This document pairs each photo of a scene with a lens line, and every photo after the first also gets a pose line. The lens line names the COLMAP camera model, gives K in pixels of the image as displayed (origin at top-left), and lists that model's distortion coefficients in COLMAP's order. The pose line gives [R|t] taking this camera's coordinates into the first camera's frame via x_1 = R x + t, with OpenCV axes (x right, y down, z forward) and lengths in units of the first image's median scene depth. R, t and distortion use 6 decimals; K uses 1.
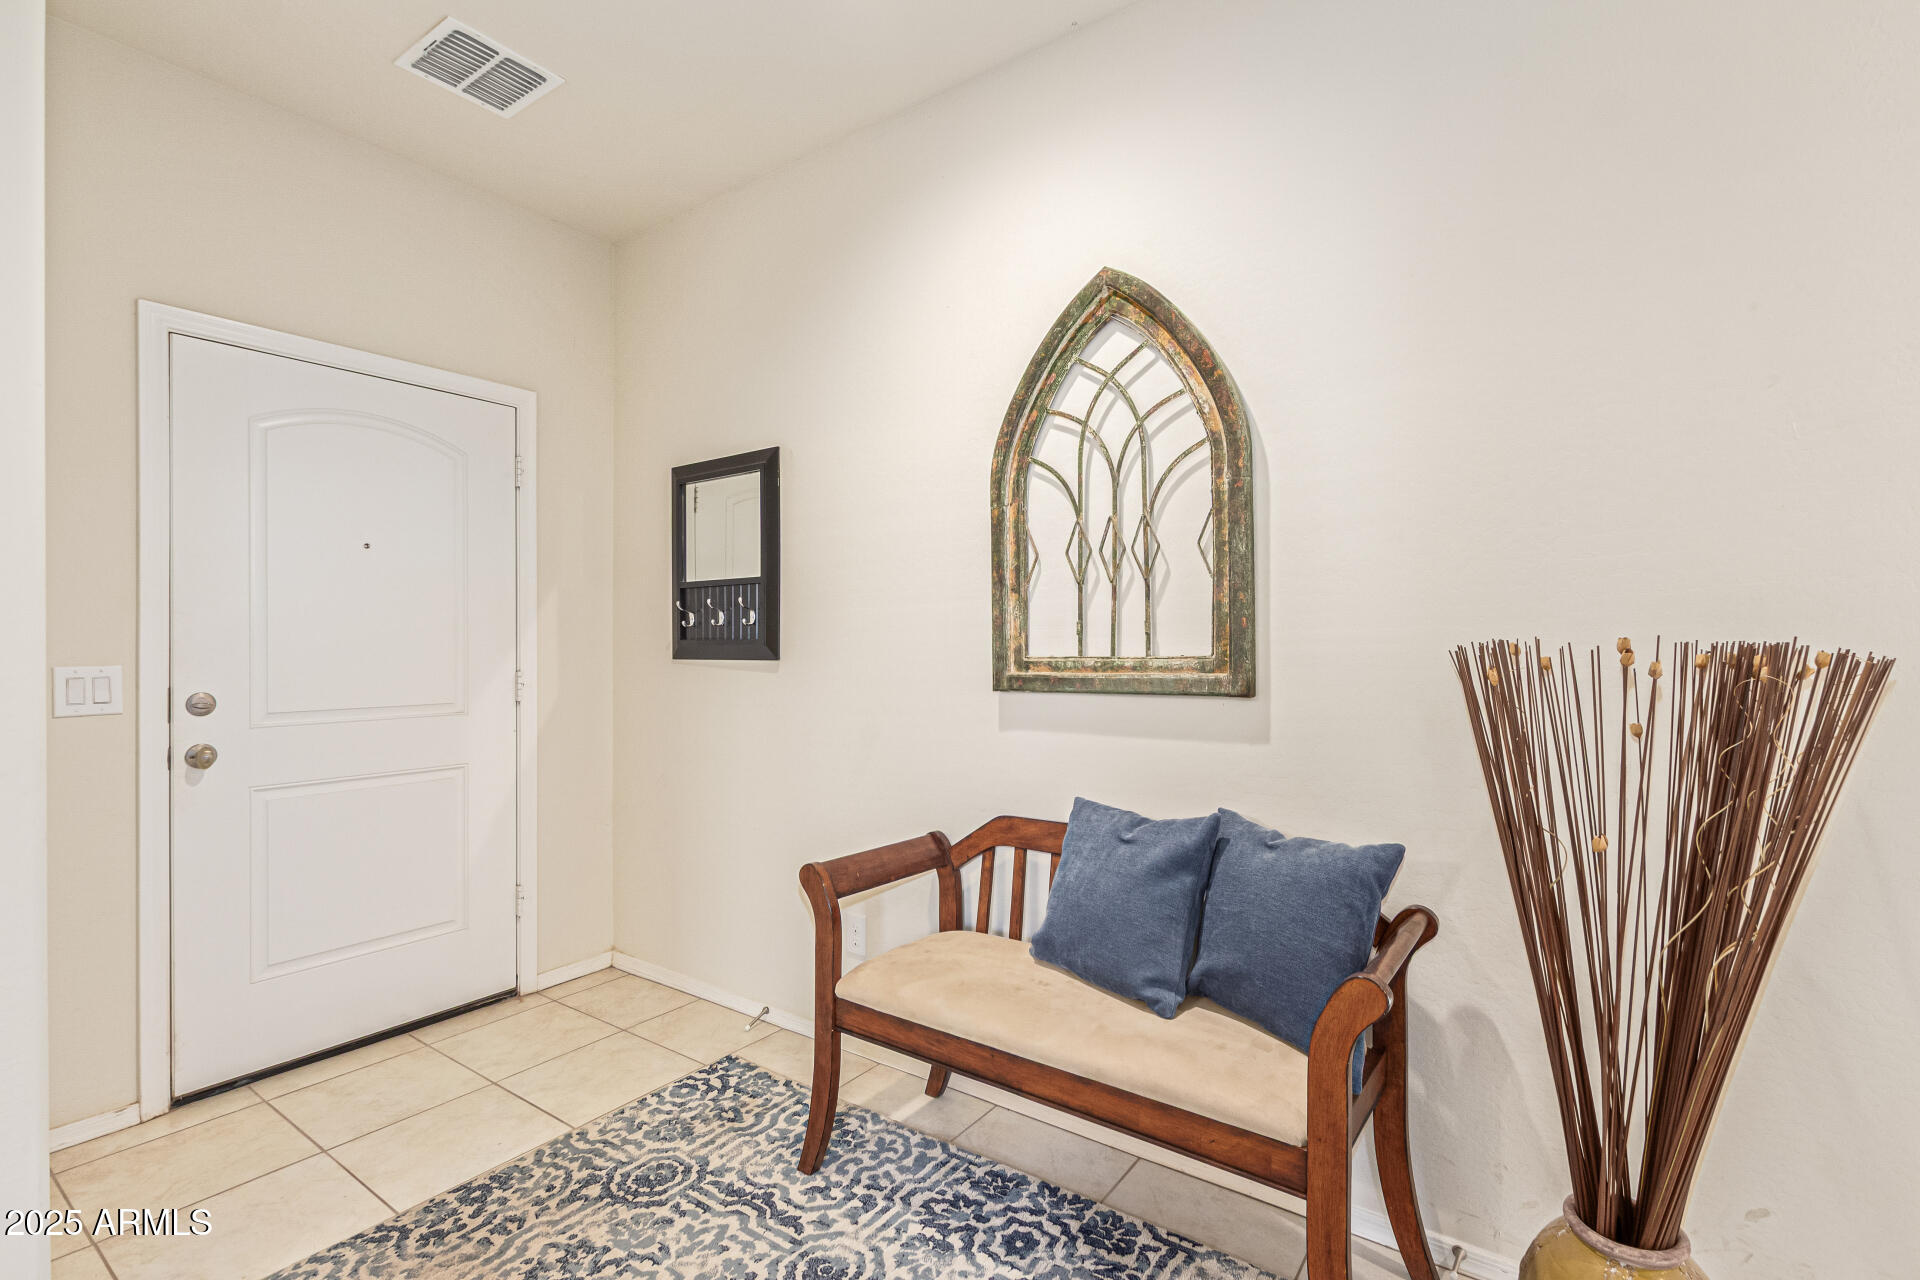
lens RADIAL K [[892.5, 0, 962.0], [0, 892.5, 641.4], [0, 0, 1]] dist [0.004248, 0.000066]
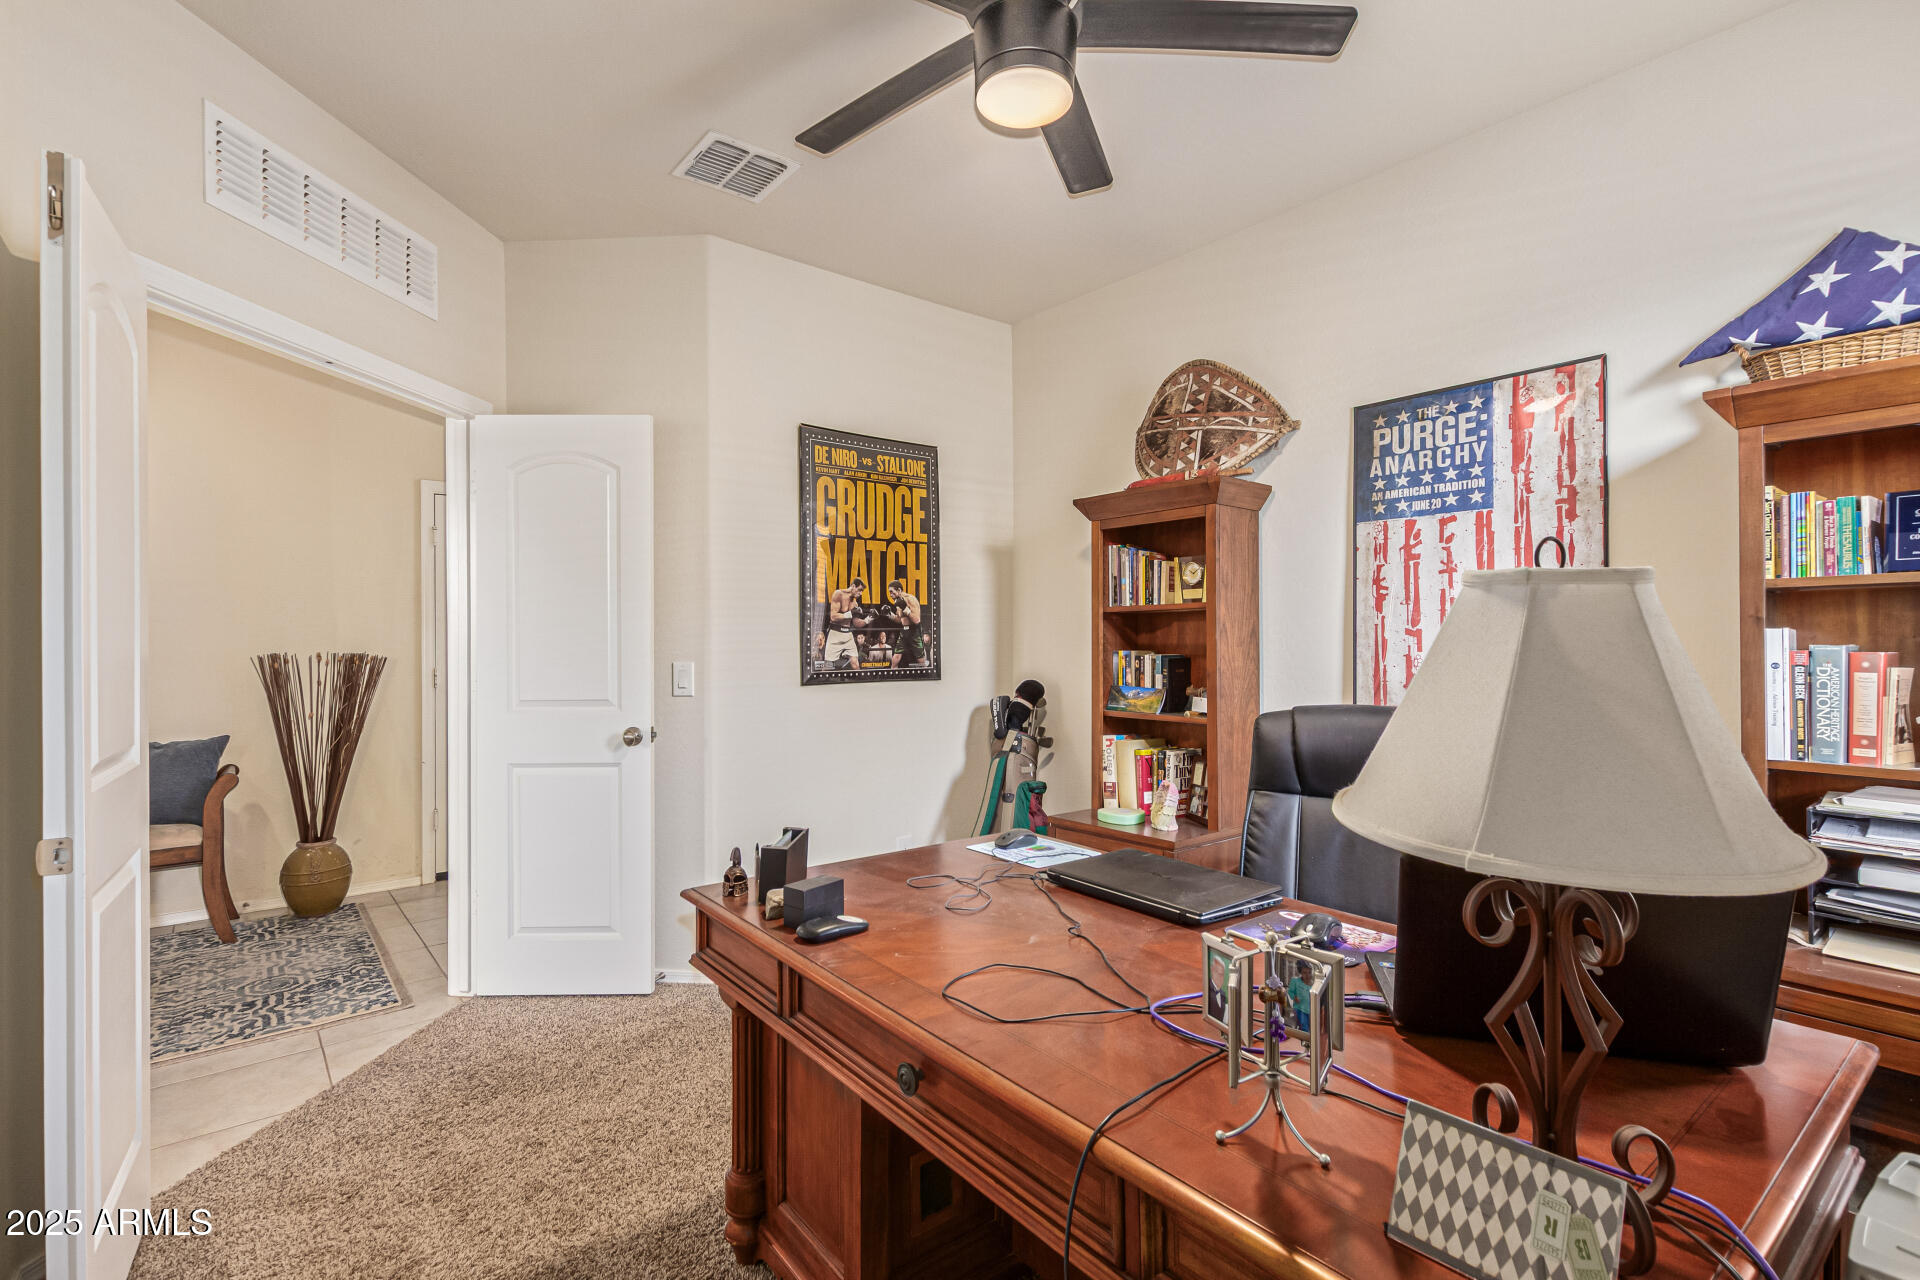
lens RADIAL K [[892.5, 0, 951.6], [0, 892.5, 640.1], [0, 0, 1]] dist [0.004248, 0.000066]
pose [[0.272279, 0.001046, 0.962218, -1.576183], [0.003803, 0.999990, -0.002163, -0.028970], [-0.962211, 0.004249, 0.272272, -1.879334]]
